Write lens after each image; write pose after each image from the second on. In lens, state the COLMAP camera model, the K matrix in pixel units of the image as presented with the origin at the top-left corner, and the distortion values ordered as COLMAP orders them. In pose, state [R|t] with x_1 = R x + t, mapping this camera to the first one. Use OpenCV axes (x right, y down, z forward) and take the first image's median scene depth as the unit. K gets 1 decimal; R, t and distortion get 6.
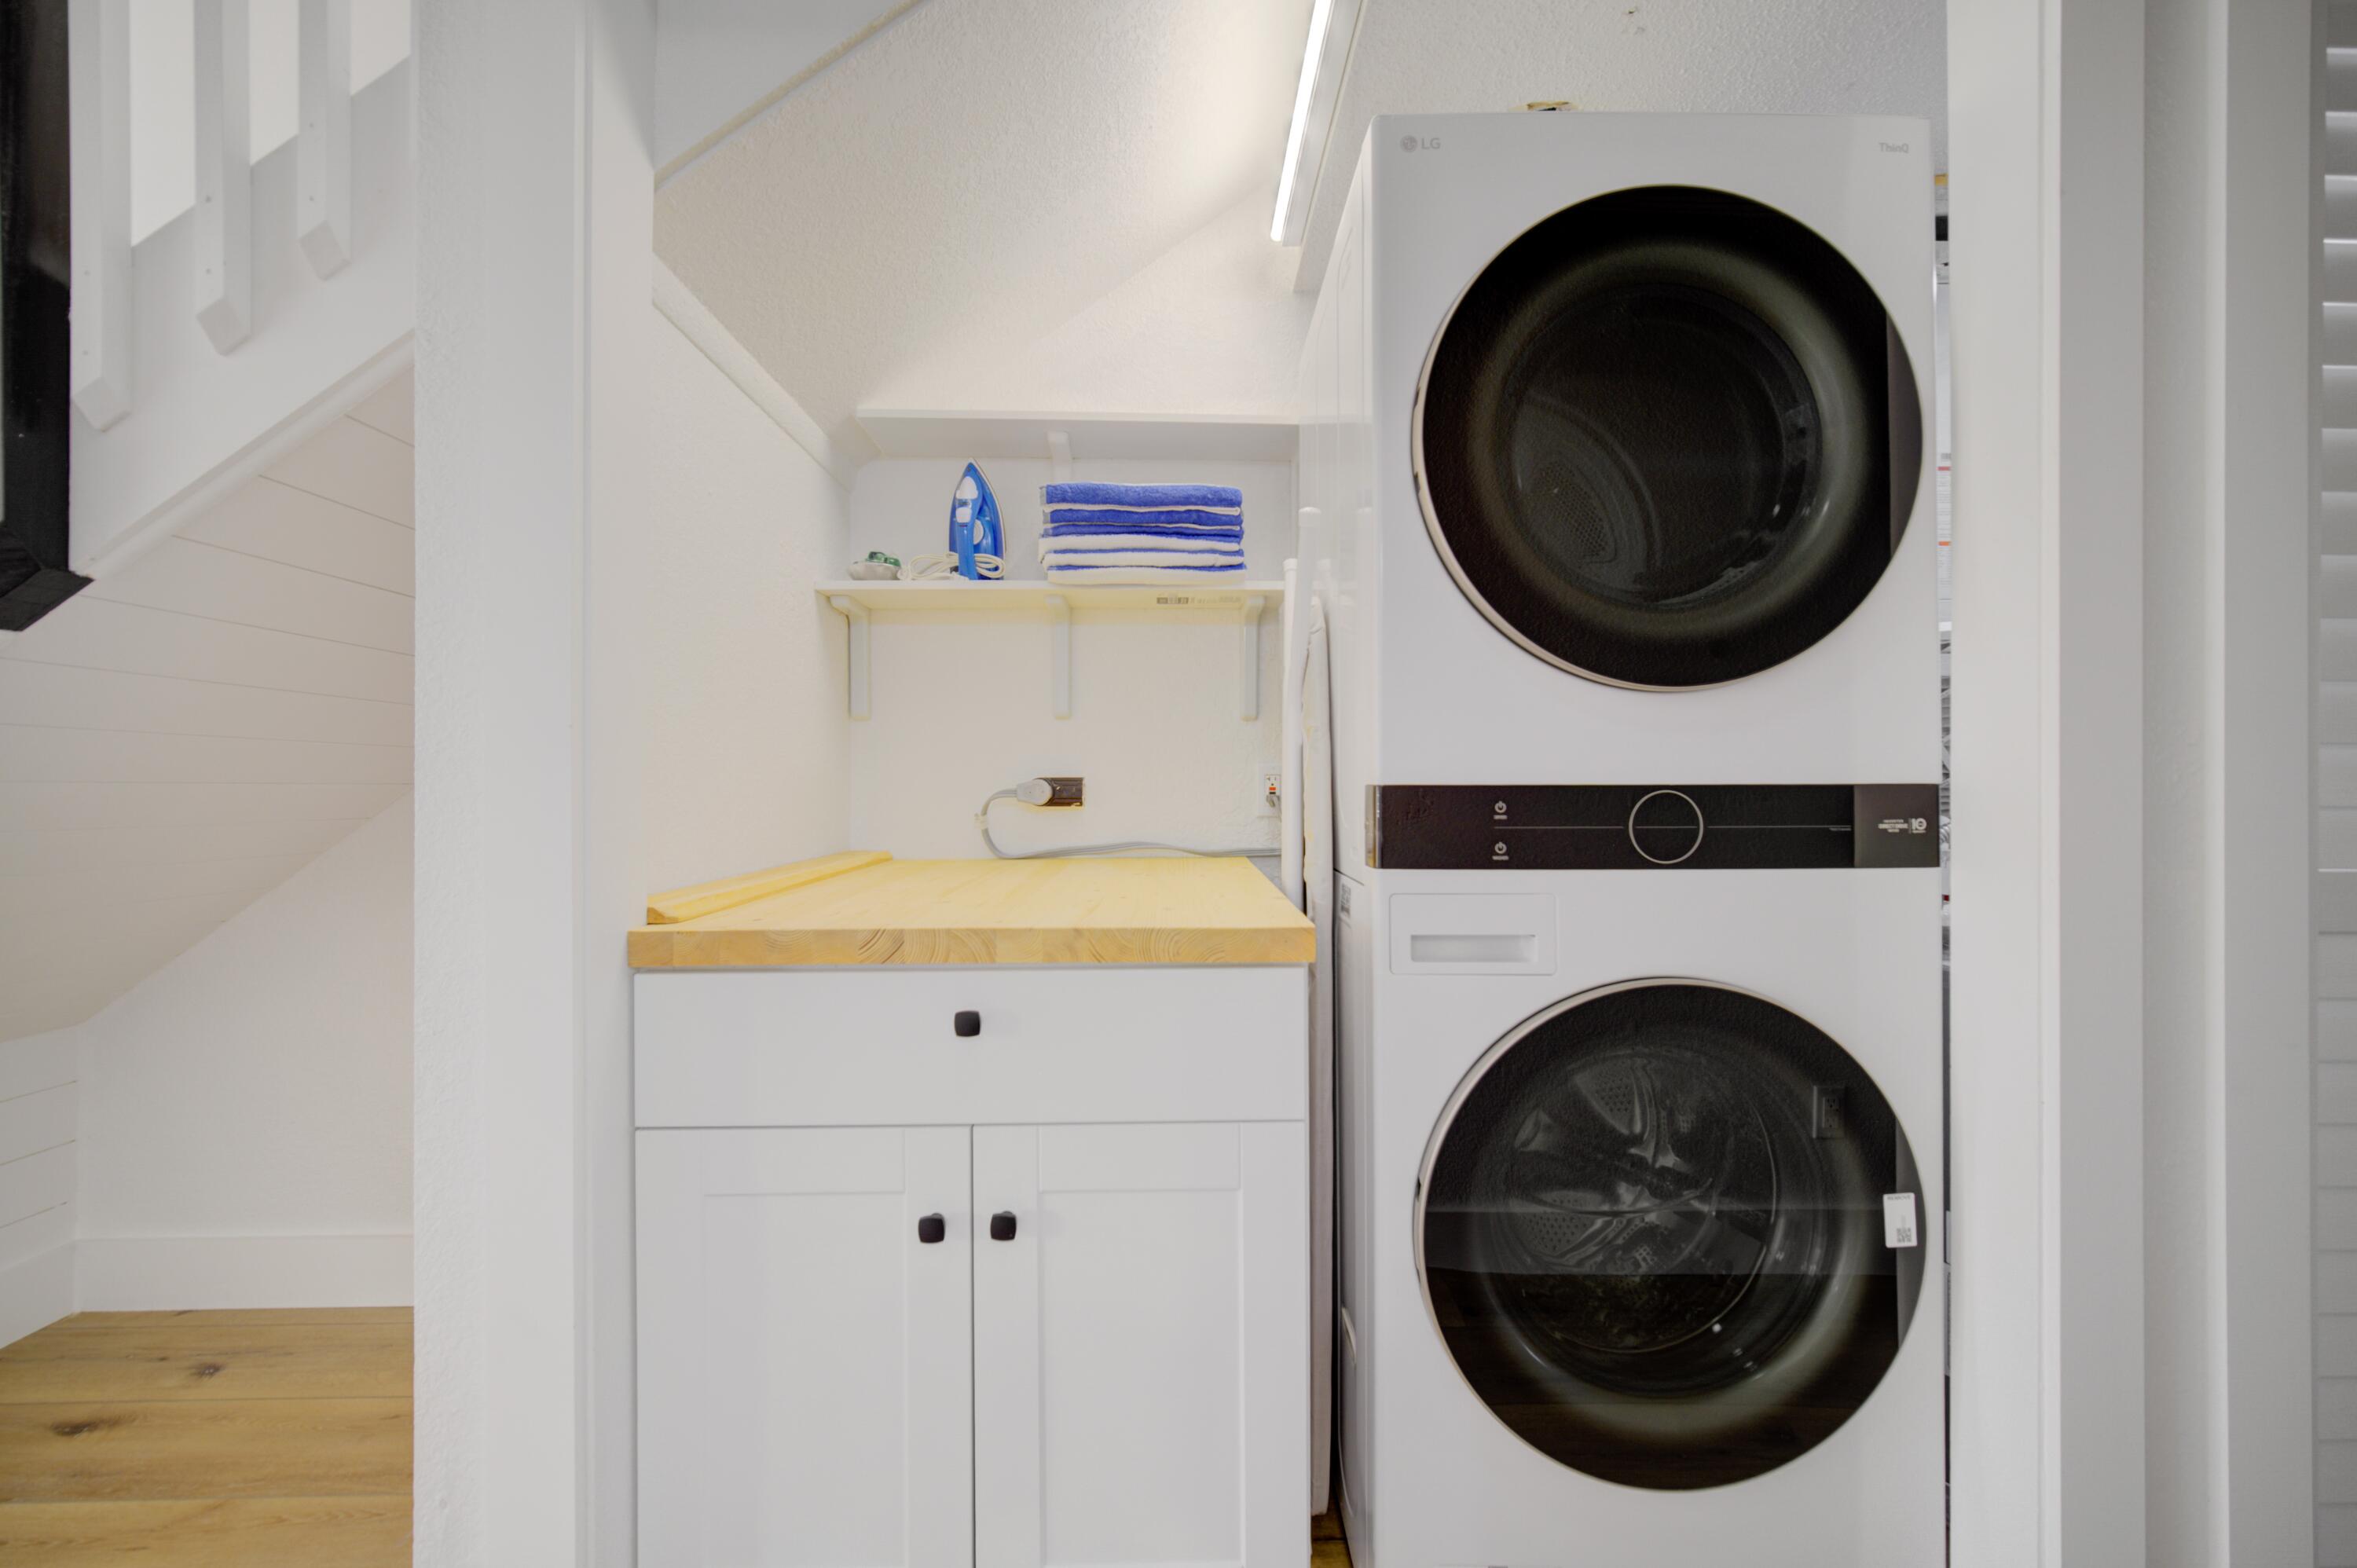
lens RADIAL K [[942.5, 0, 1175.8], [0, 942.5, 795.8], [0, 0, 1]] dist [-0.001248, 0.002580]
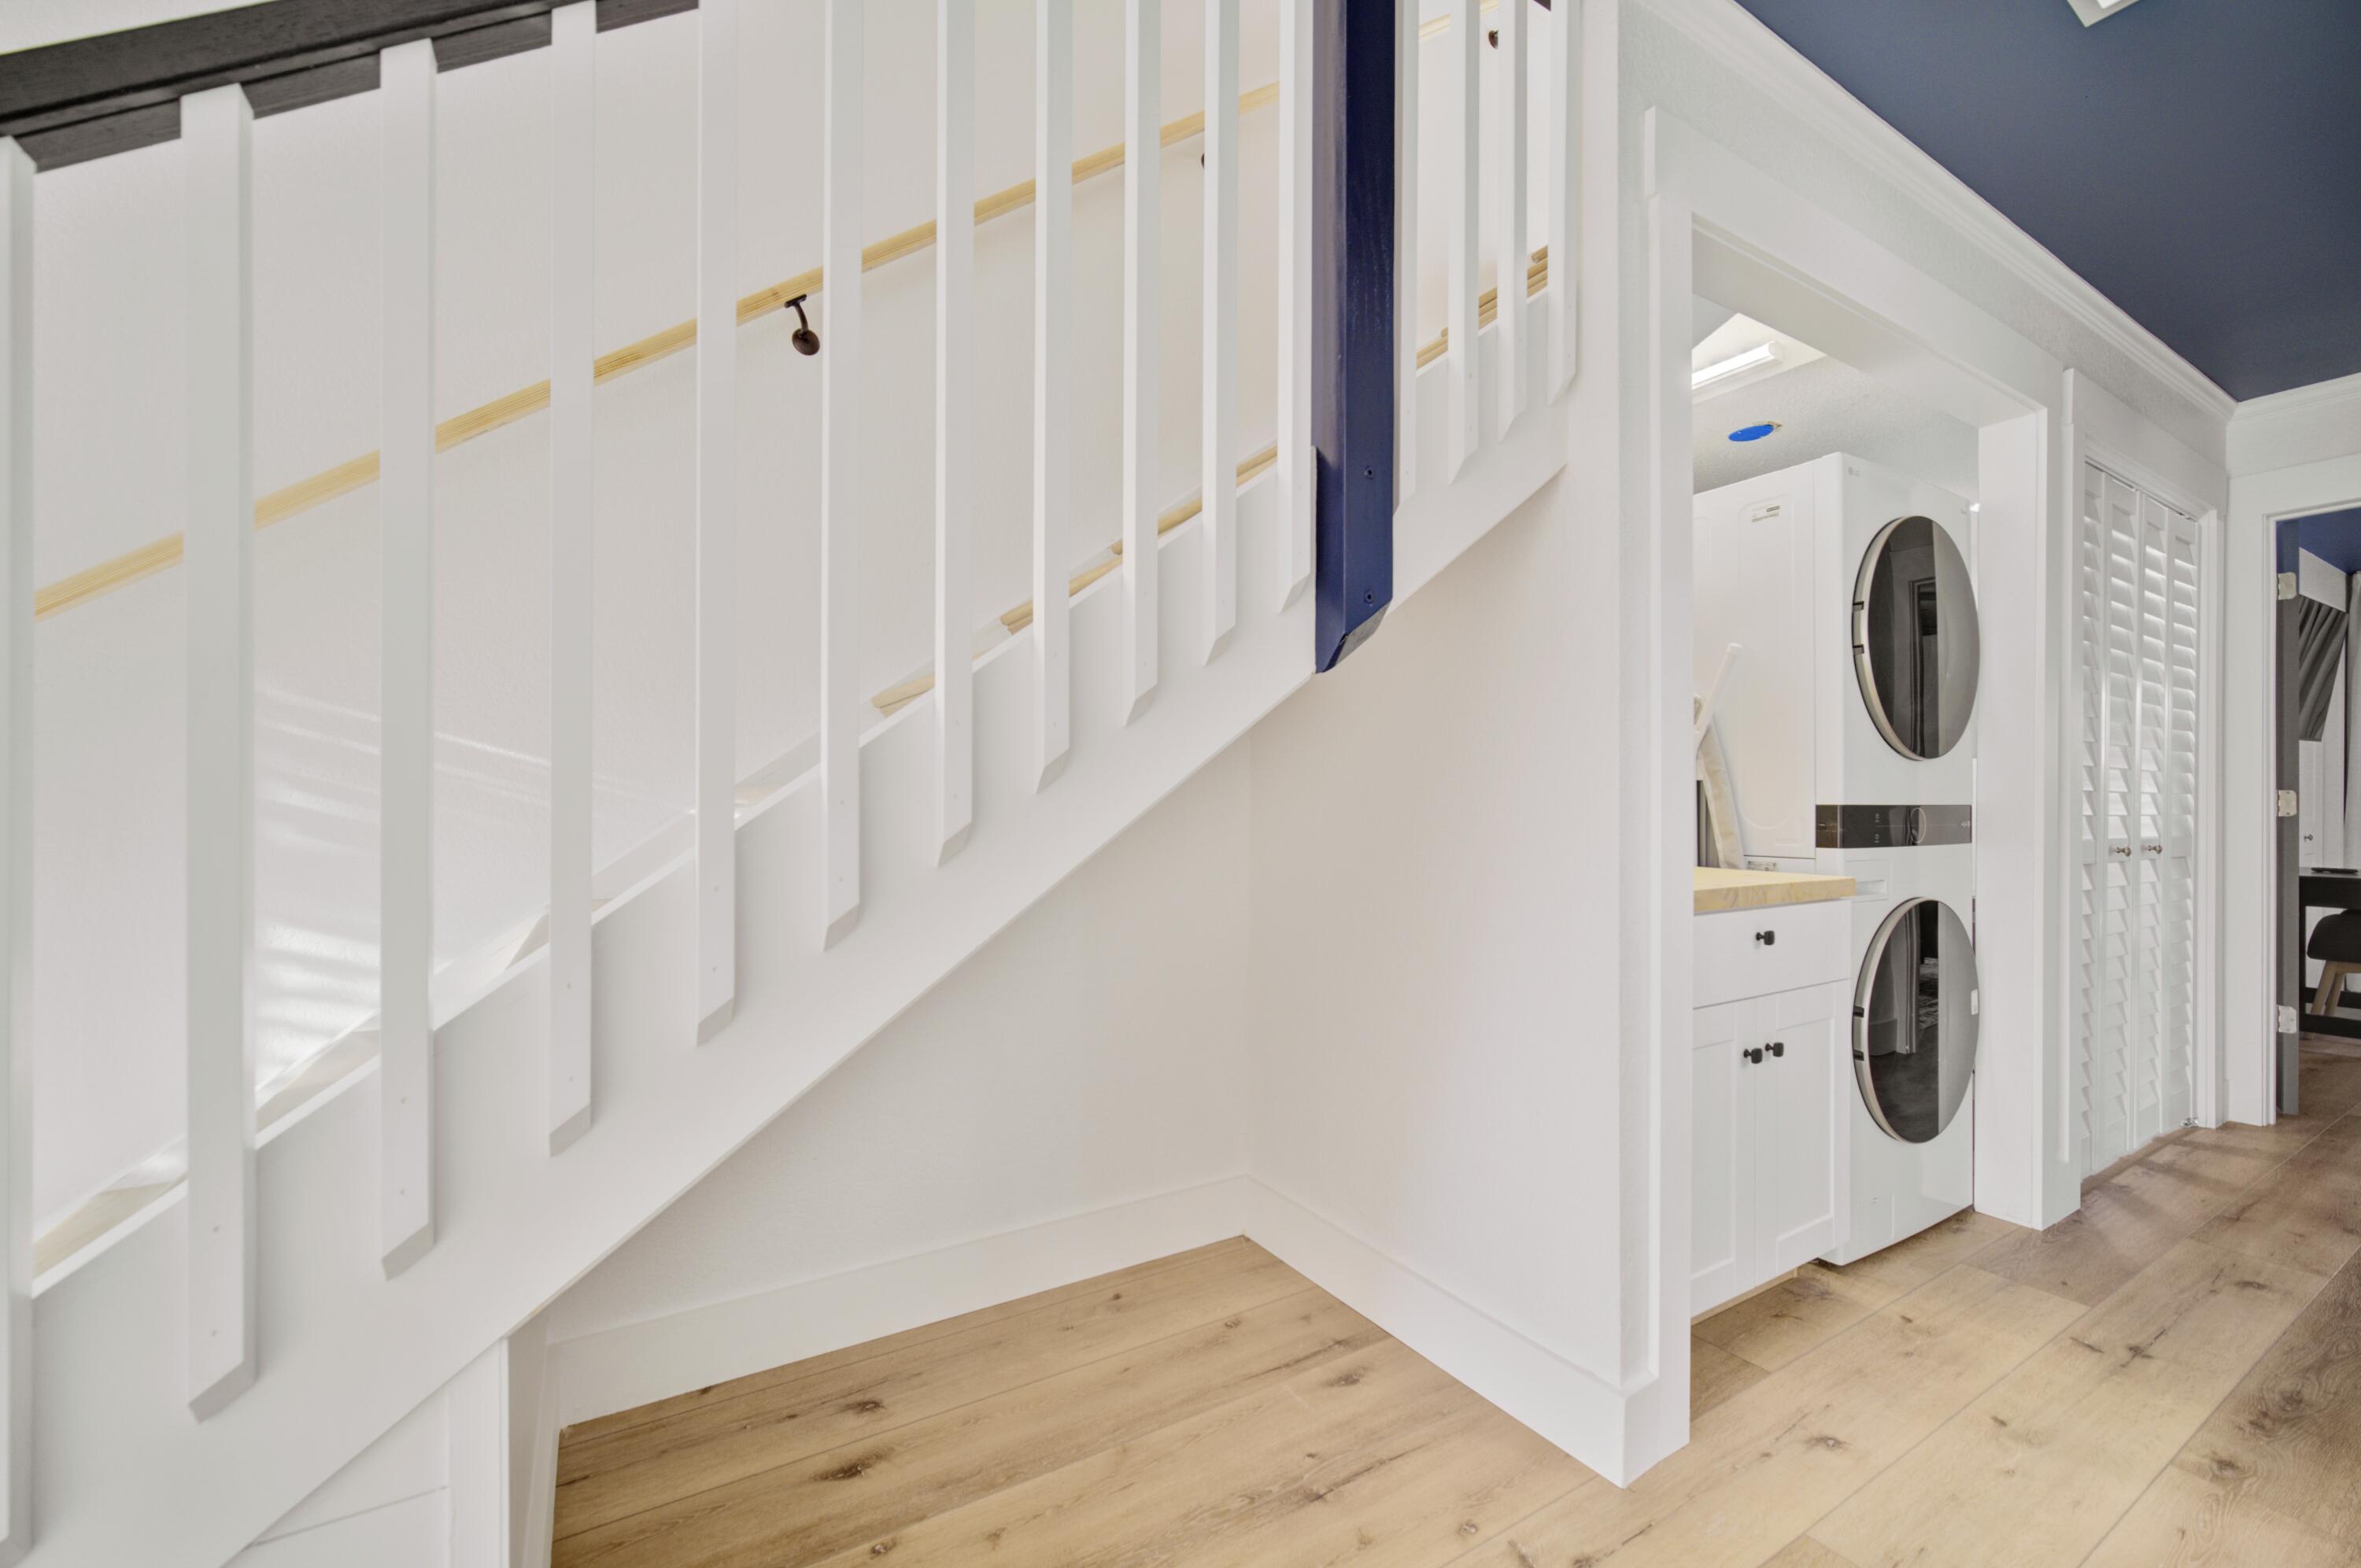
lens RADIAL K [[944.0, 0, 1177.8], [0, 944.0, 795.8], [0, 0, 1]] dist [-0.001248, 0.002580]
pose [[0.862315, 0.009212, 0.506288, -1.850543], [-0.005354, 0.999944, -0.009075, -0.005280], [-0.506343, 0.005115, 0.862317, 0.015805]]
